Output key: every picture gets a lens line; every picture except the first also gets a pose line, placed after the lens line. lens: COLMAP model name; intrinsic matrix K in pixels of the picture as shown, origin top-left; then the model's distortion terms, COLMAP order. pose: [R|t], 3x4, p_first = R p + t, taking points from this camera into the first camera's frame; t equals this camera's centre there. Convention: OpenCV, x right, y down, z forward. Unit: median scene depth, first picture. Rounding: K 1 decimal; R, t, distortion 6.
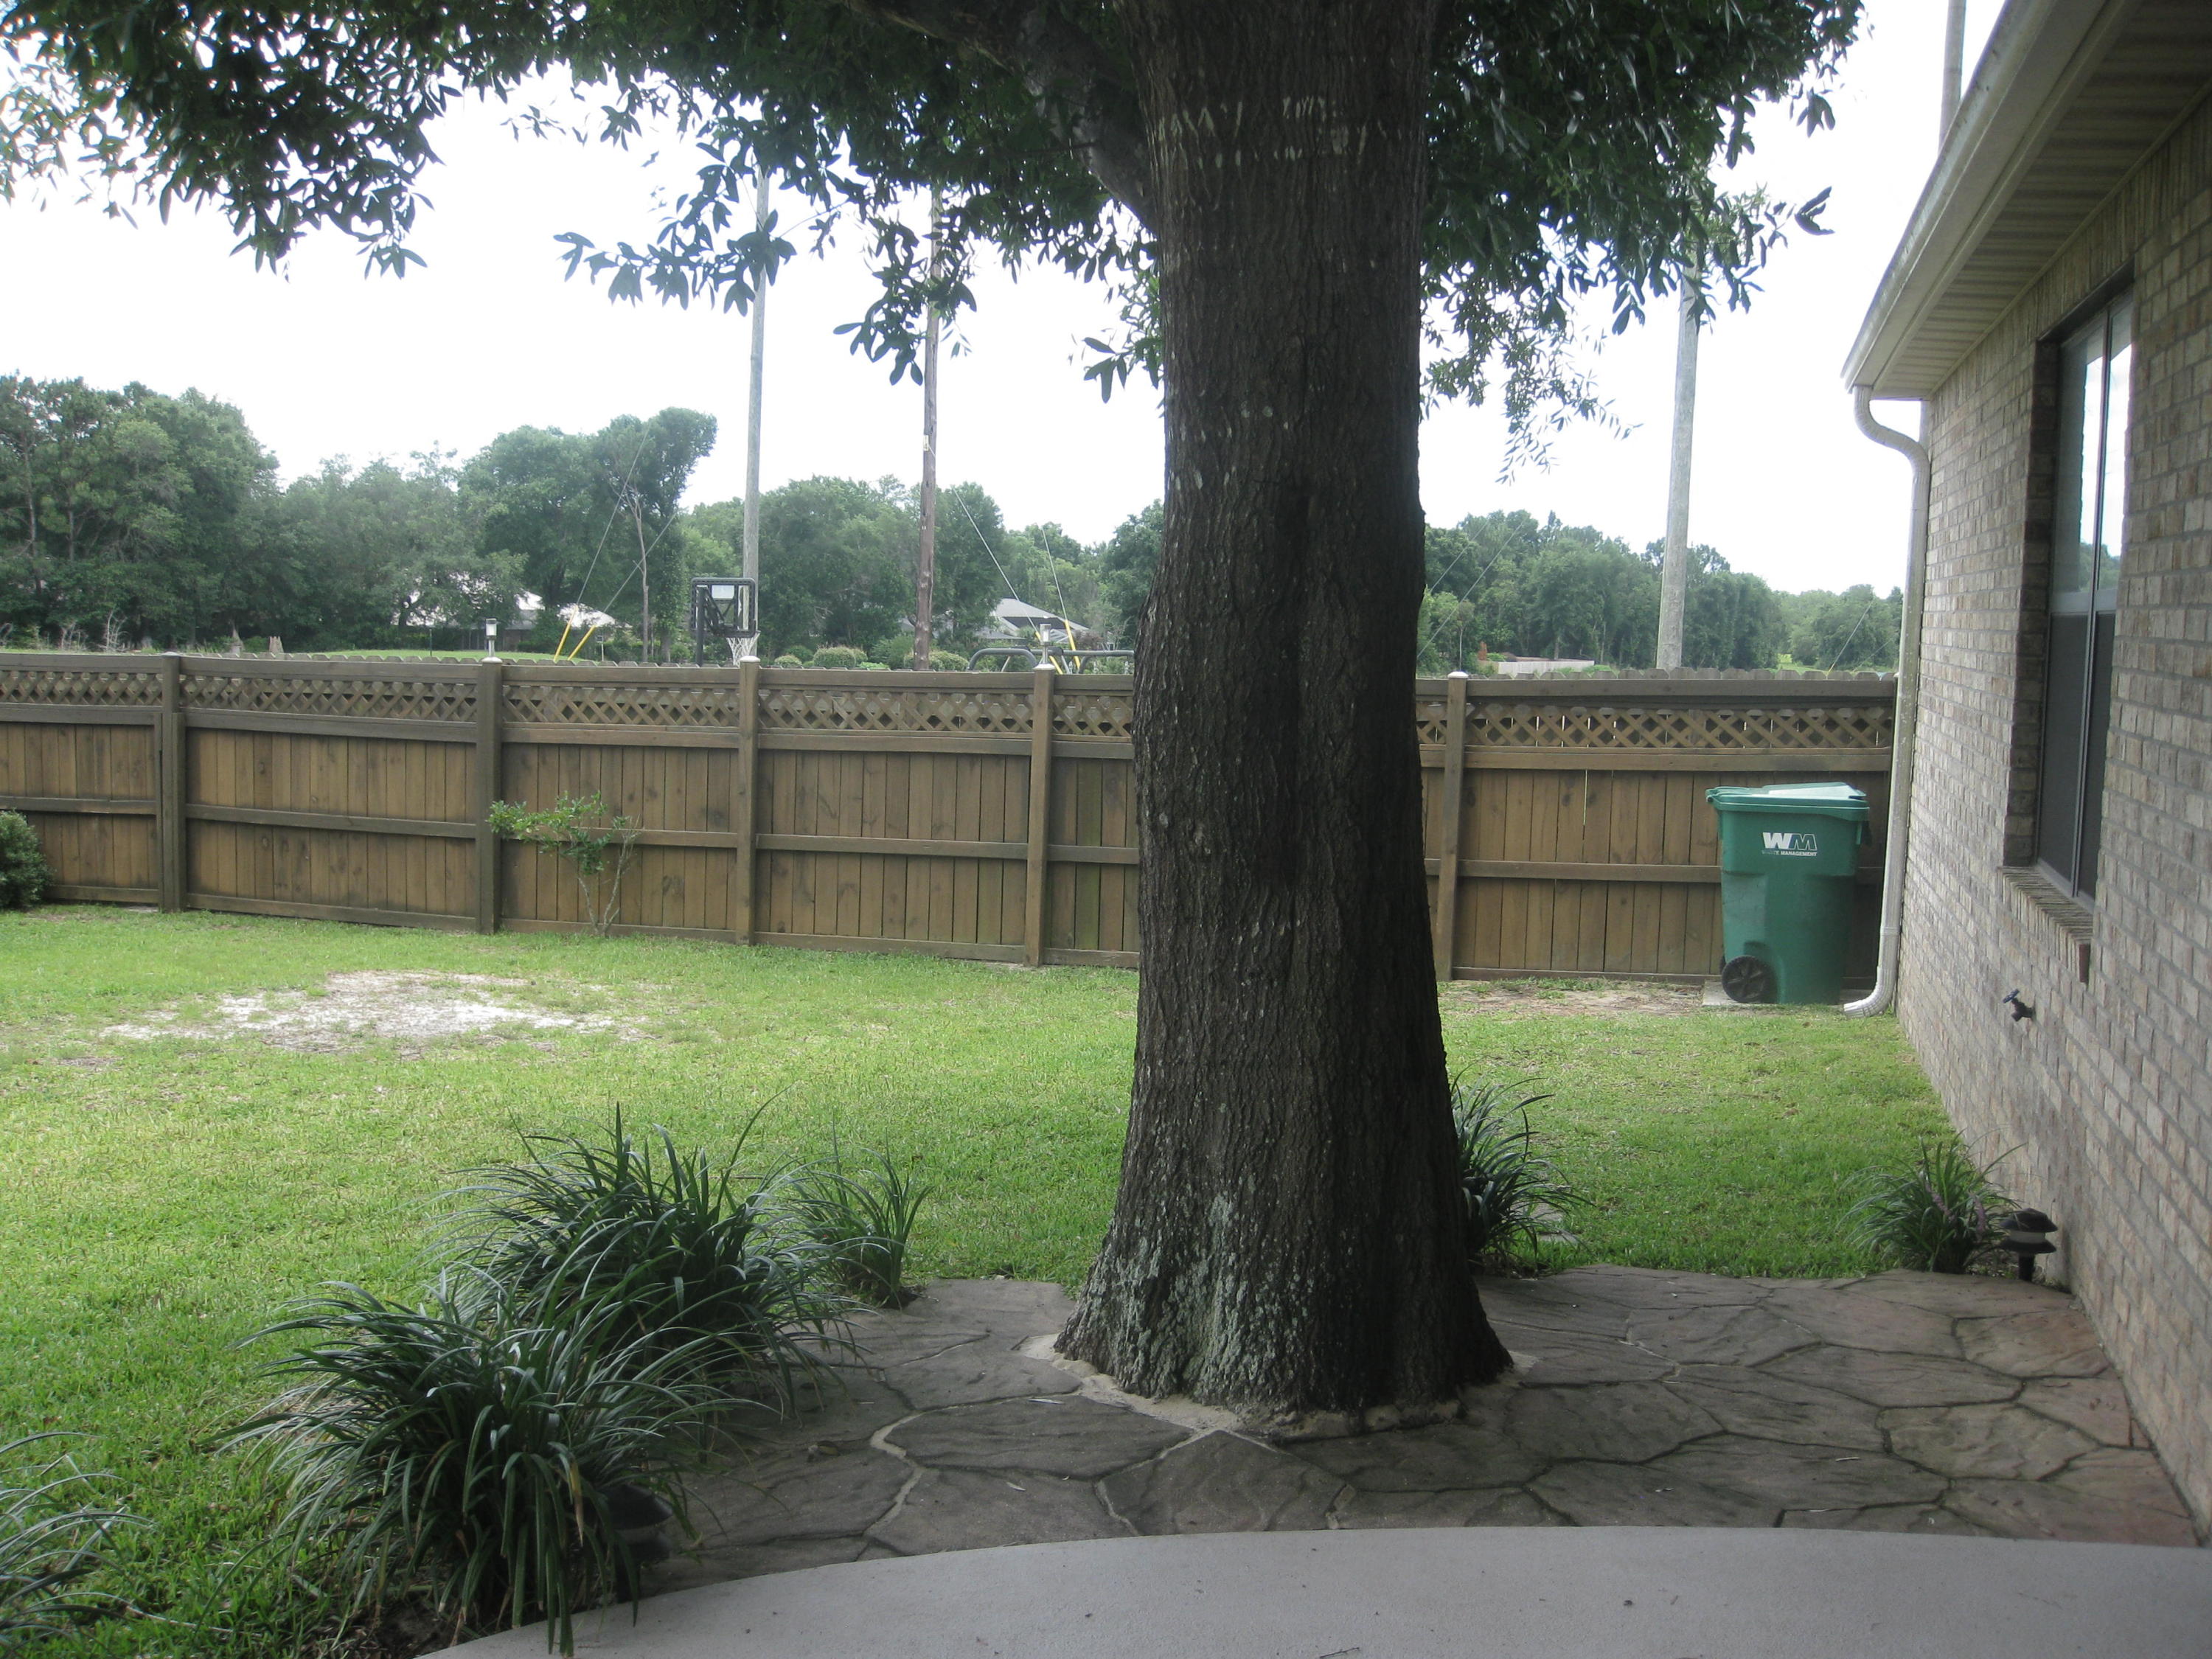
lens RADIAL K [[2434.1, 0, 1102.6], [0, 2434.1, 874.1], [0, 0, 1]] dist [-0.181153, 0.149808]
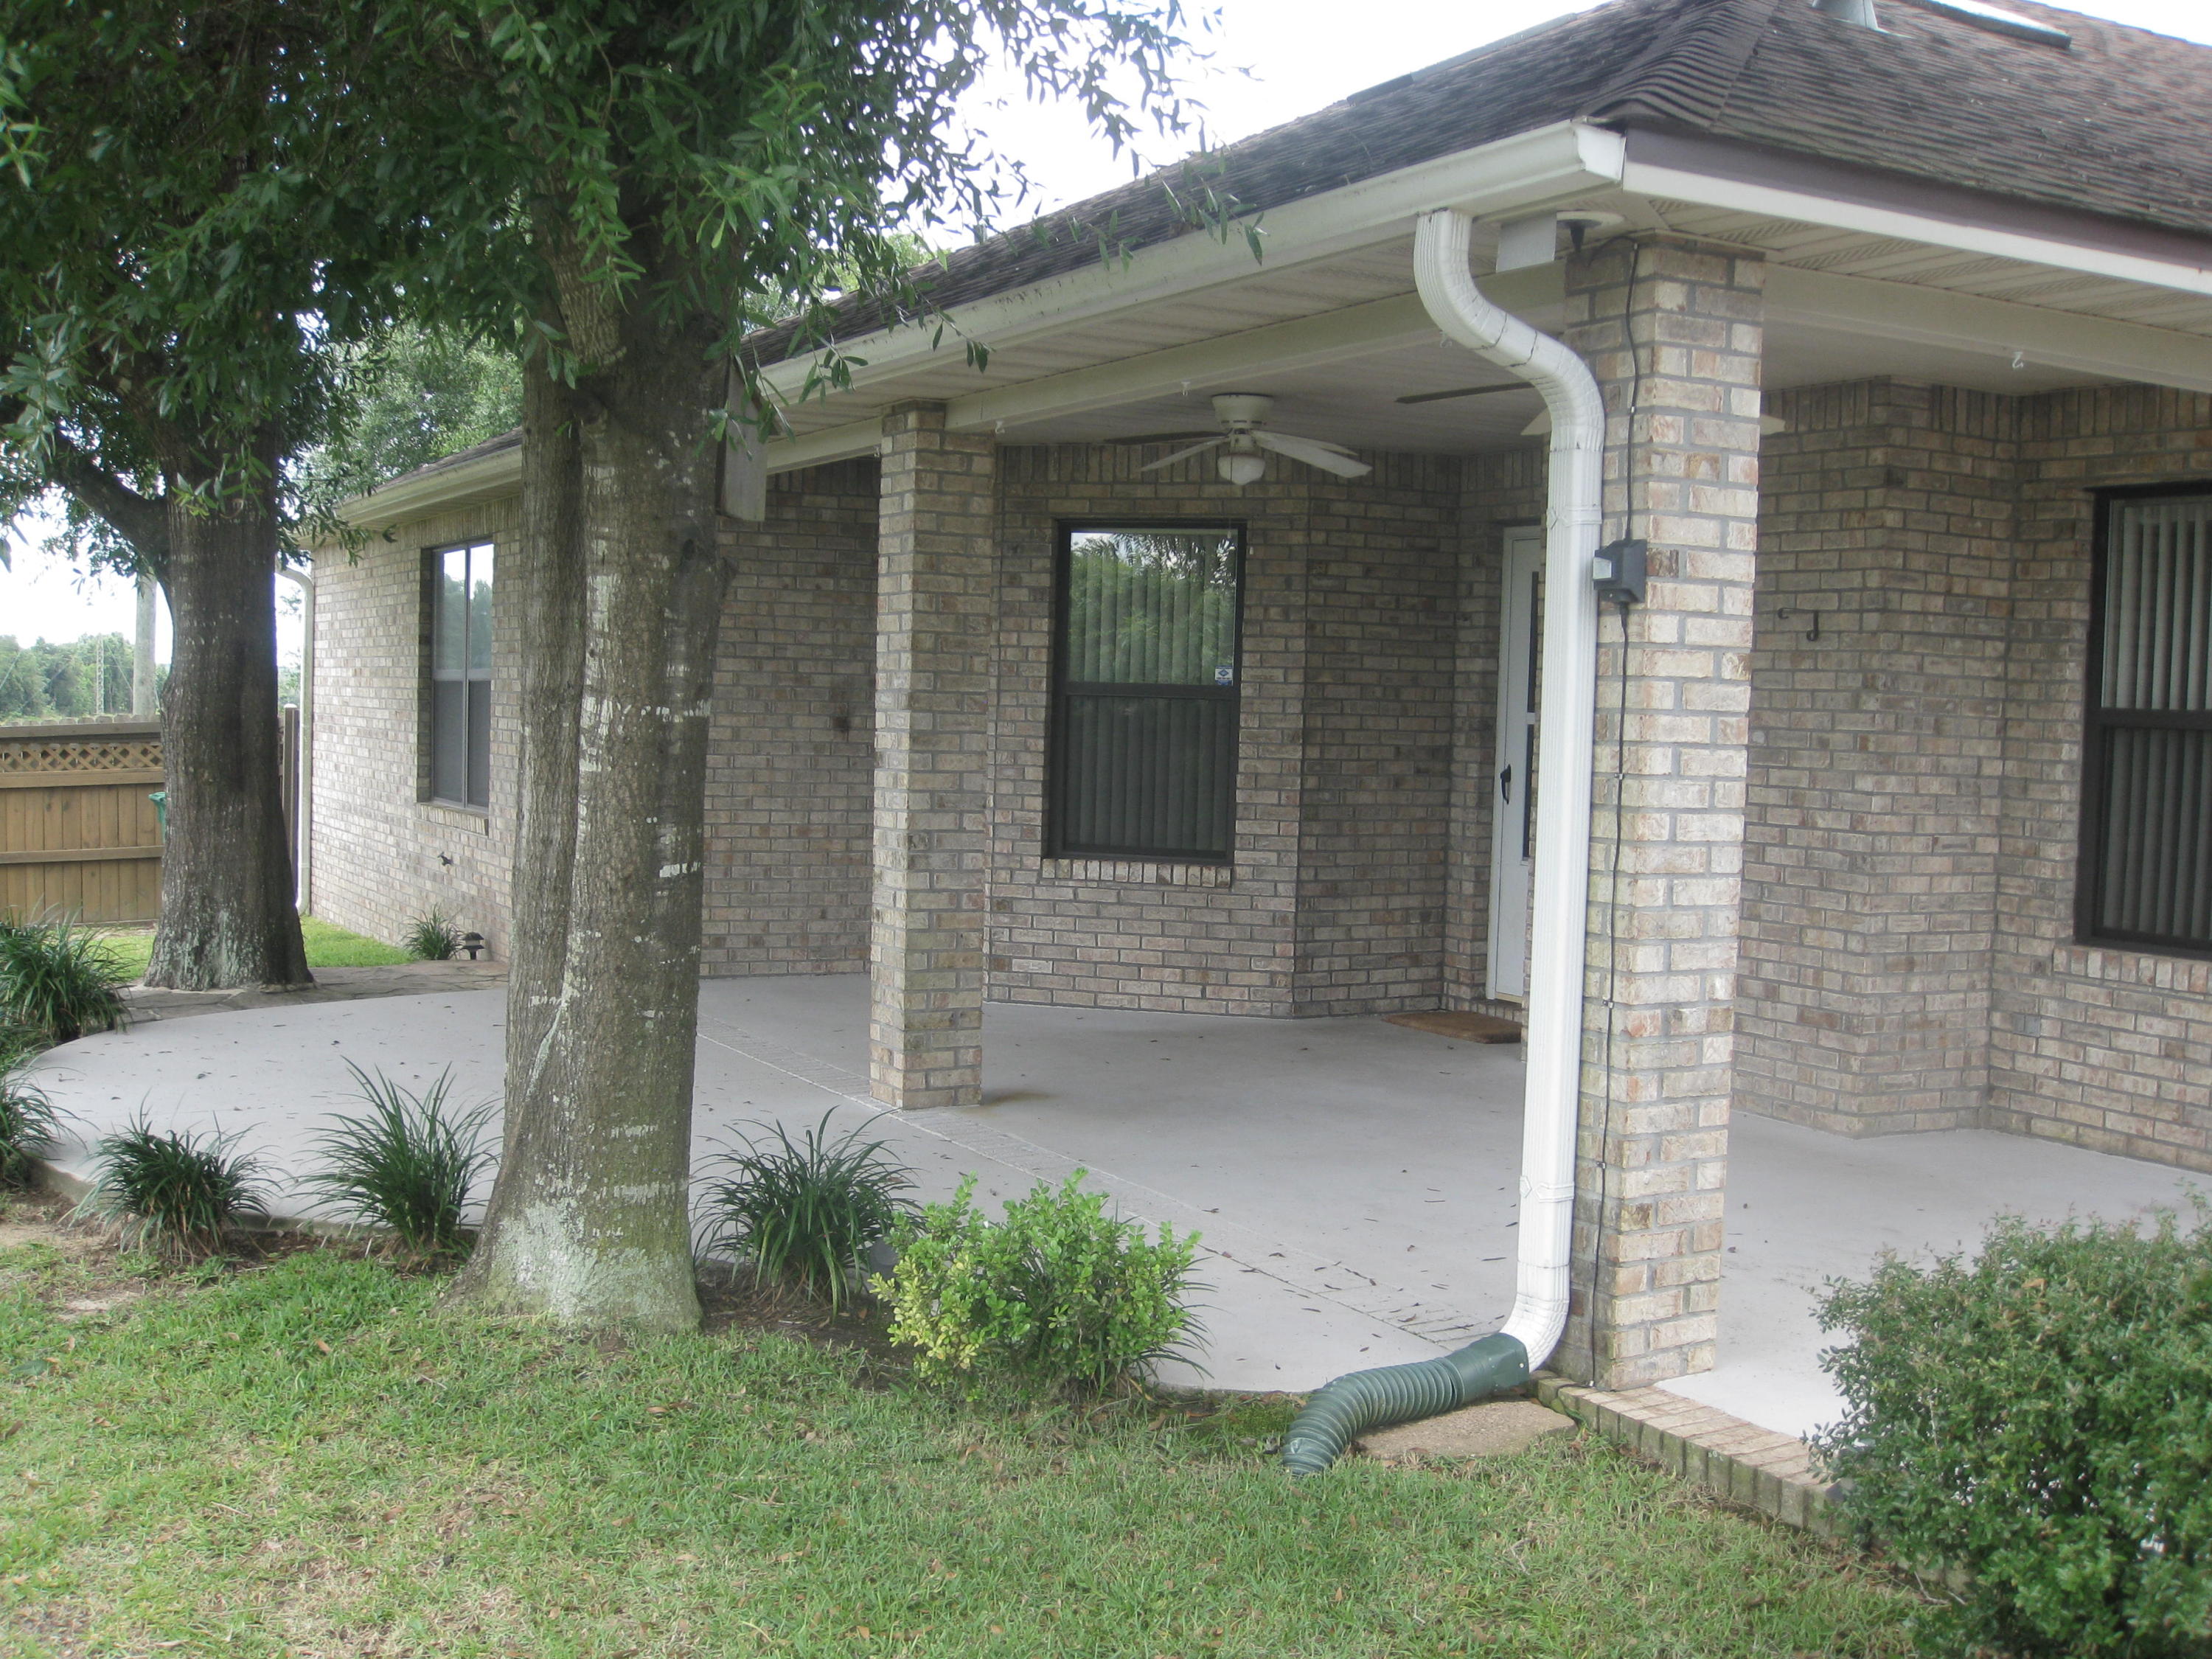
lens RADIAL K [[2434.1, 0, 1102.6], [0, 2434.1, 874.1], [0, 0, 1]] dist [-0.181153, 0.149808]
pose [[0.734199, -0.060877, 0.676200, -0.246793], [0.073521, 0.997244, 0.009954, 0.033857], [-0.674942, 0.042407, 0.736651, -0.385623]]
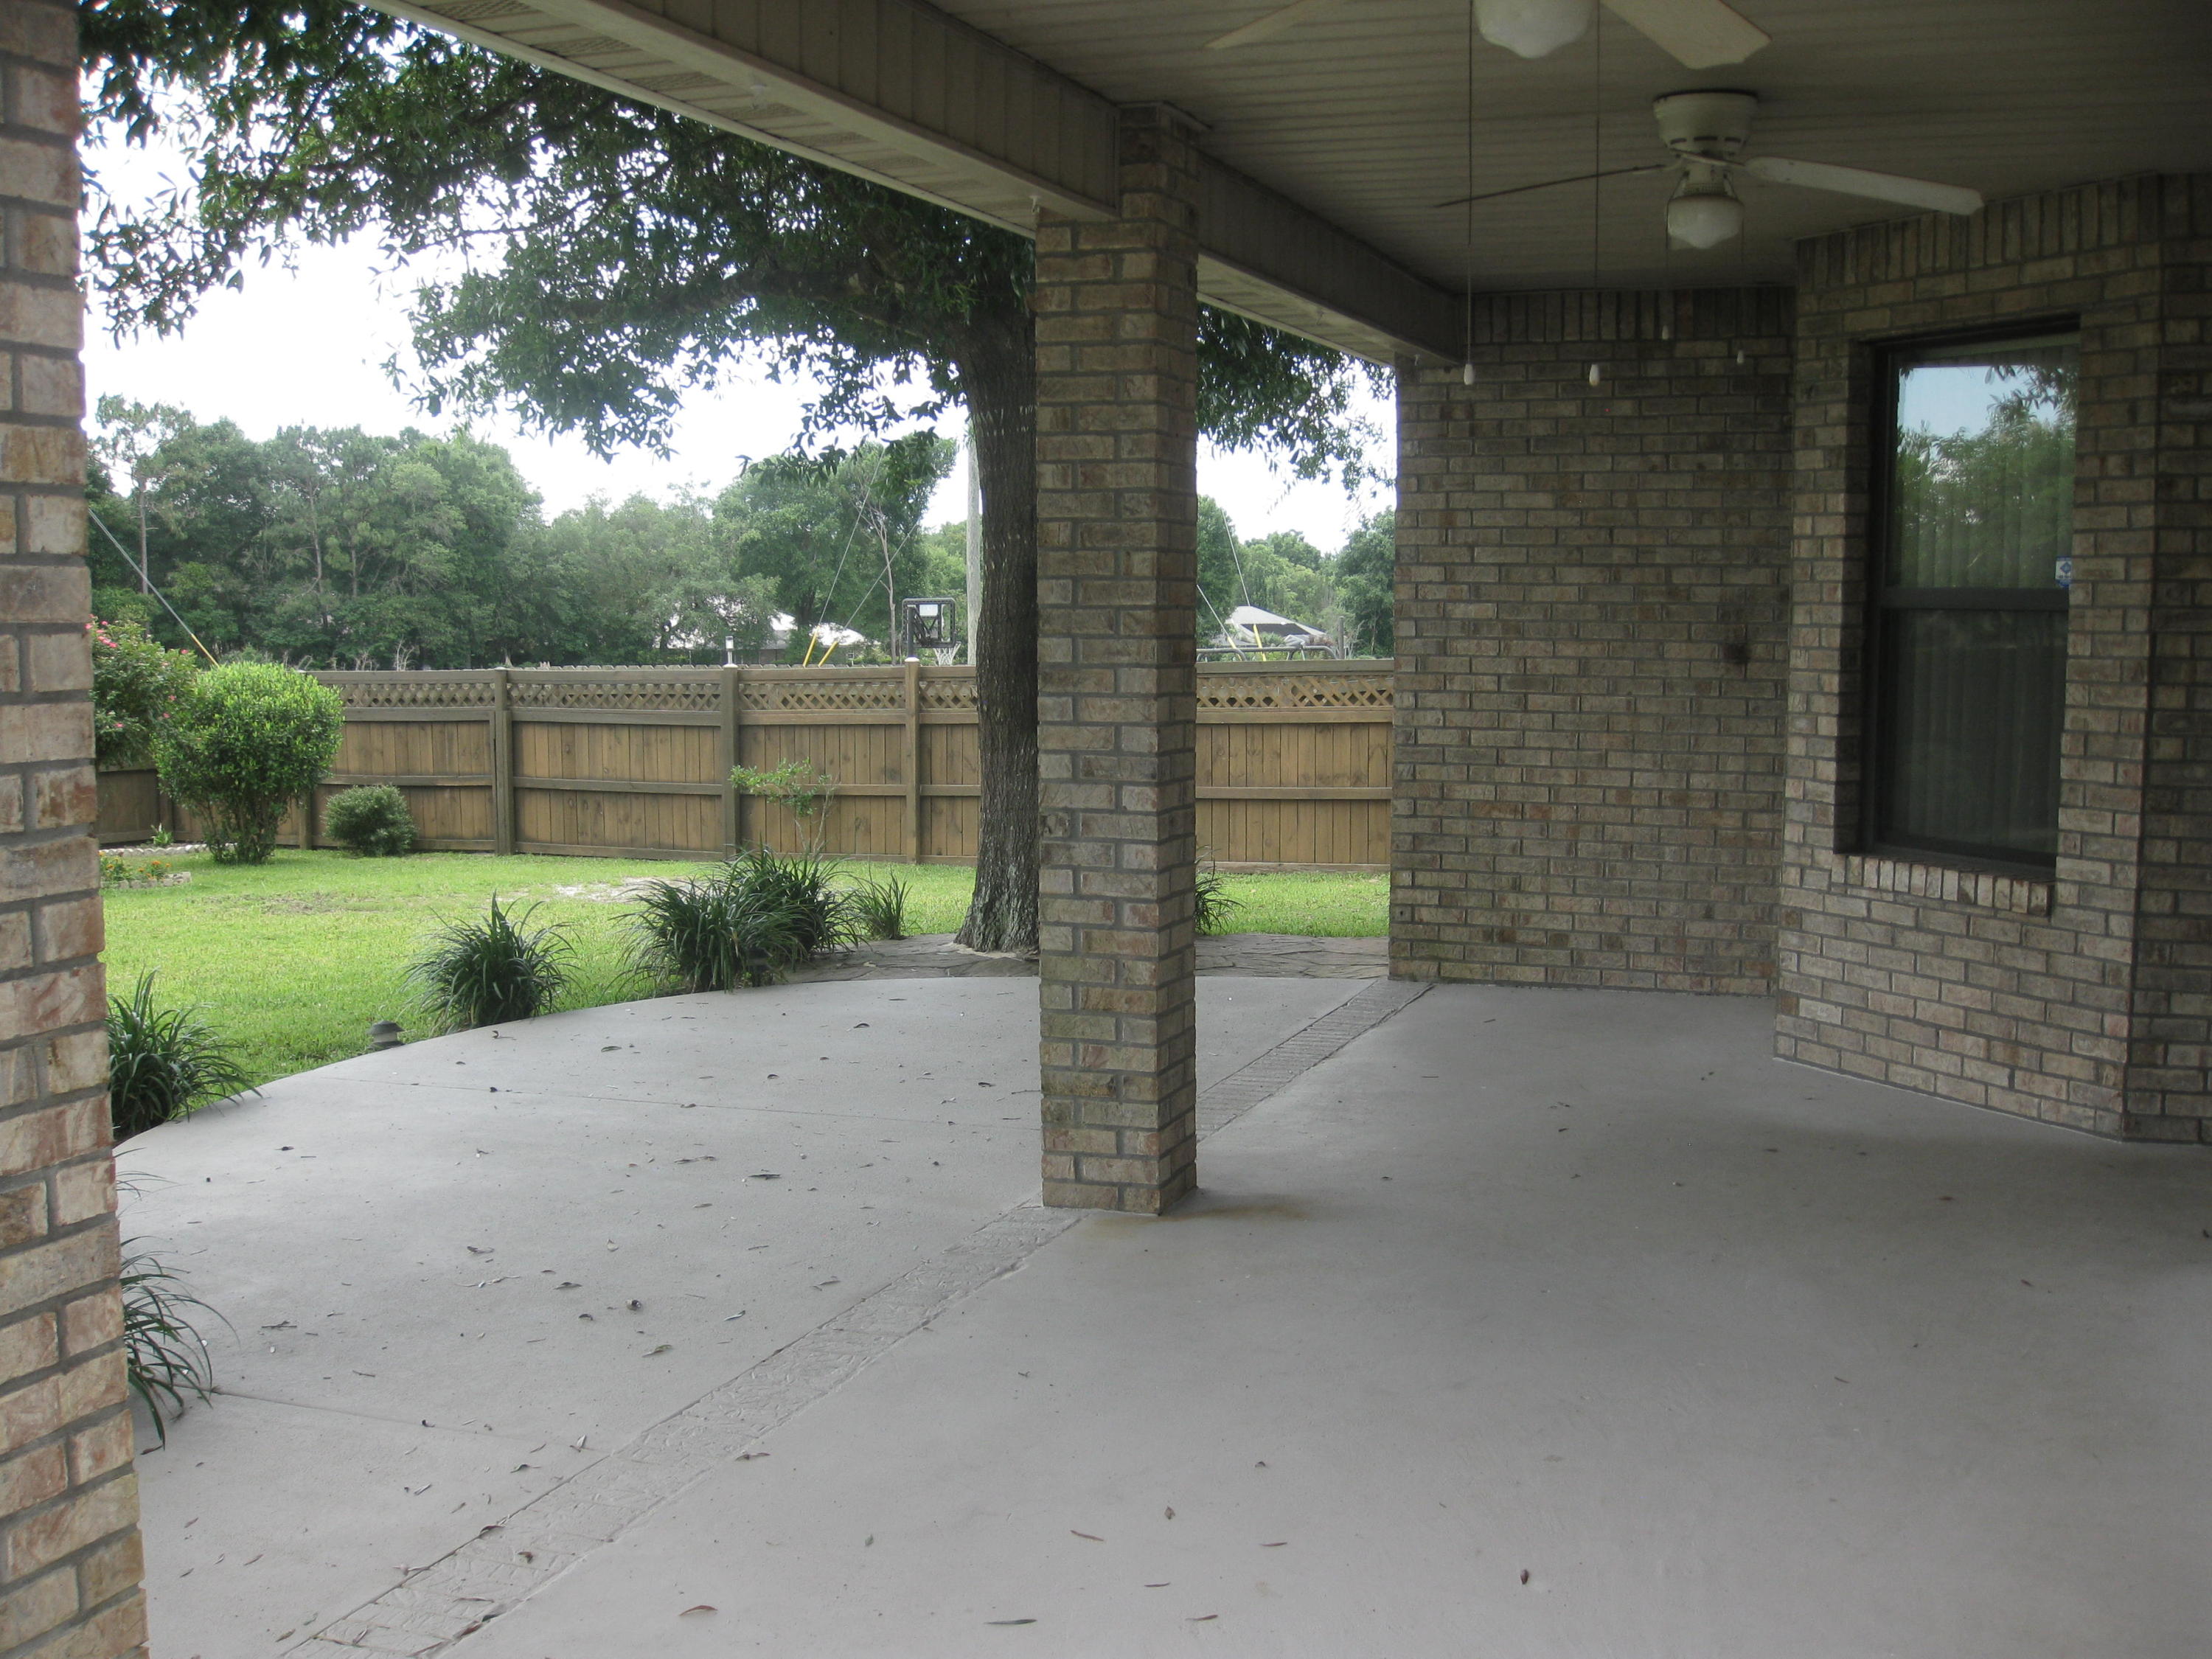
lens RADIAL K [[2434.1, 0, 1102.6], [0, 2434.1, 874.1], [0, 0, 1]] dist [-0.181153, 0.149808]
pose [[0.994157, -0.020507, -0.105977, 0.096281], [0.020155, 0.999787, -0.004394, 0.037968], [0.106044, 0.002232, 0.994359, -0.336342]]
